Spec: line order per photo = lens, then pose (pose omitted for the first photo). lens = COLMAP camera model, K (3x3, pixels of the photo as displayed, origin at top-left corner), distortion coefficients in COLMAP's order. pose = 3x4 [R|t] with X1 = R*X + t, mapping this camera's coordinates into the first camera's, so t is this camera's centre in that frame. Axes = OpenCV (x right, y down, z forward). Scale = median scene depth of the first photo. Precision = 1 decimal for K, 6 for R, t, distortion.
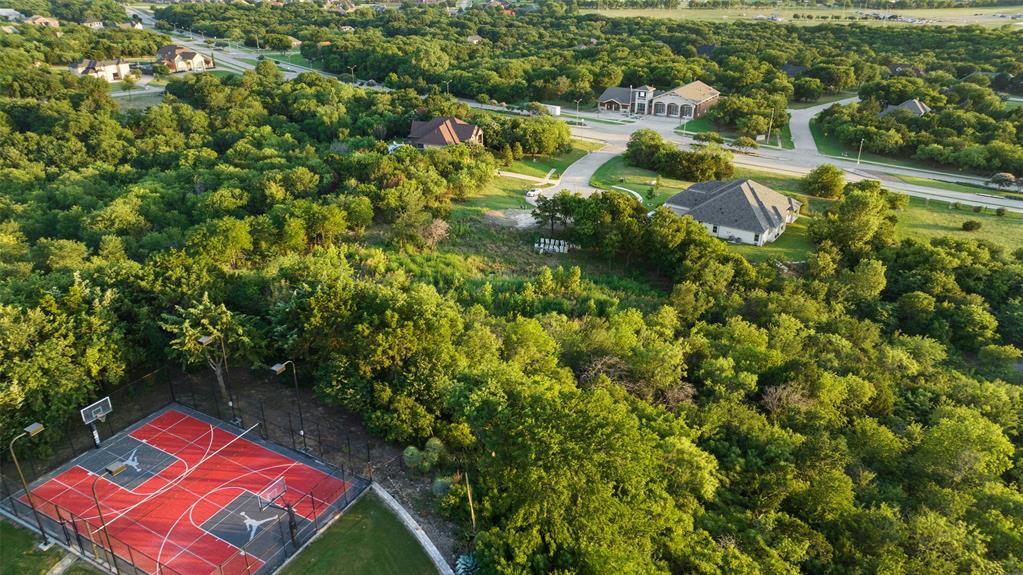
lens RADIAL K [[718.4, 0, 513.9], [0, 718.4, 290.1], [0, 0, 1]] dist [-0.027826, 0.023162]
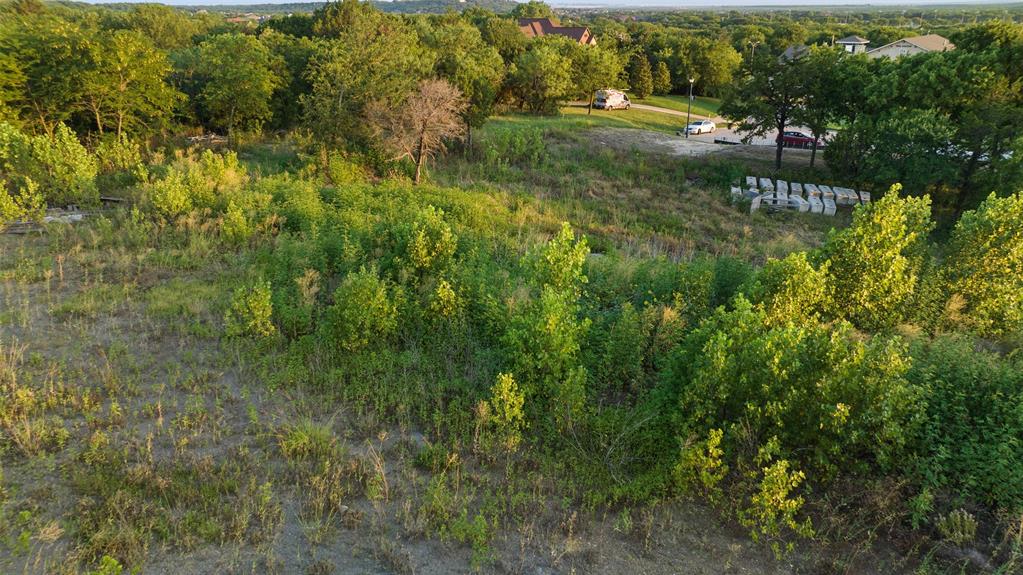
lens RADIAL K [[718.4, 0, 513.9], [0, 718.4, 290.1], [0, 0, 1]] dist [-0.027826, 0.023162]
pose [[0.986071, 0.050498, -0.158476, -0.015812], [-0.060961, 0.996221, -0.061870, 0.010937], [0.154752, 0.070669, 0.985423, 0.668296]]
